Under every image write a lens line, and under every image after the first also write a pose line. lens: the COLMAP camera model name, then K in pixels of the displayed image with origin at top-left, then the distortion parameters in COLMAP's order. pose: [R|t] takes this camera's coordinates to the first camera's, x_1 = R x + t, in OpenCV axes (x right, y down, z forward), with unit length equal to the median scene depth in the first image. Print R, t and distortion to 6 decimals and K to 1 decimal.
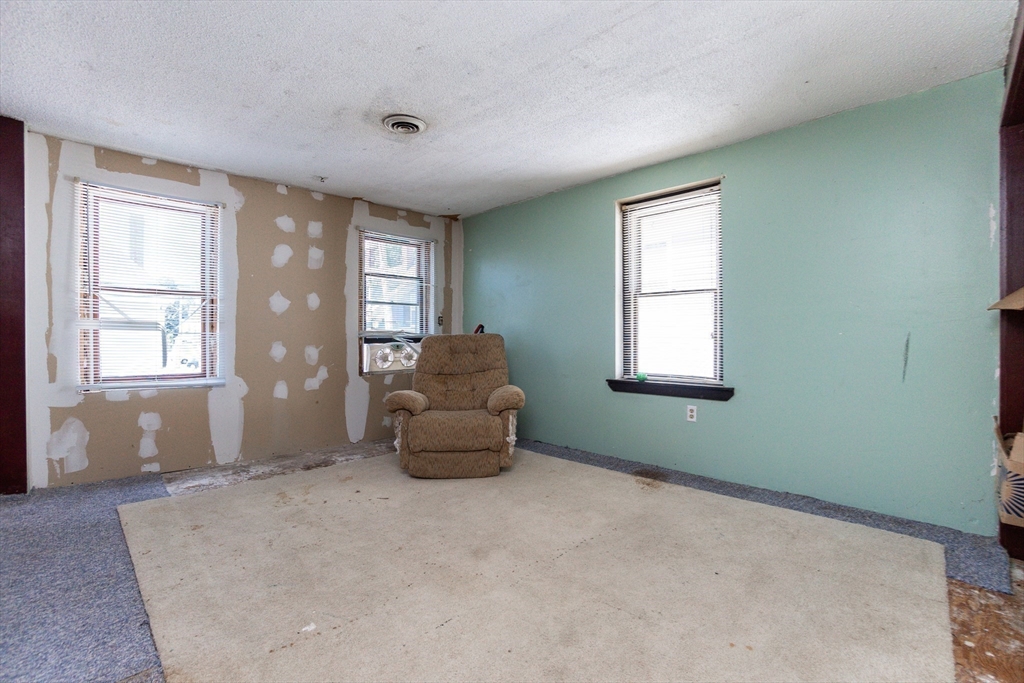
lens RADIAL K [[458.5, 0, 515.3], [0, 458.5, 341.2], [0, 0, 1]] dist [-0.063441, 0.022599]
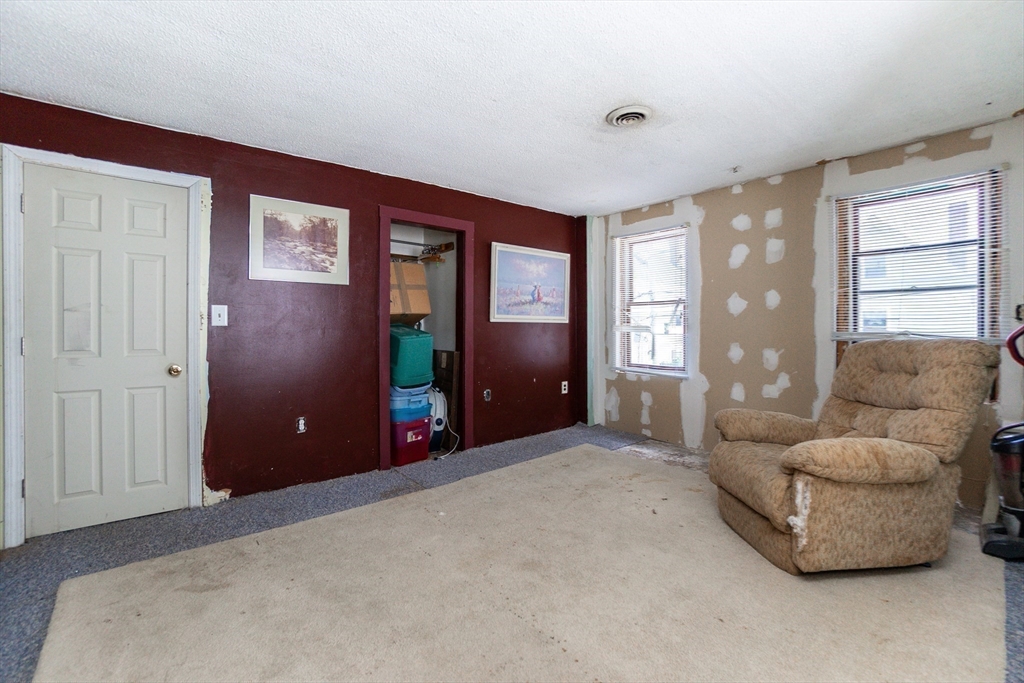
lens RADIAL K [[459.1, 0, 505.6], [0, 459.1, 332.2], [0, 0, 1]] dist [-0.062041, 0.022516]
pose [[-0.104425, 0.006924, -0.994509, 0.581676], [-0.009857, 0.999919, 0.007997, -0.029165], [0.994484, 0.010638, -0.104348, 0.667923]]
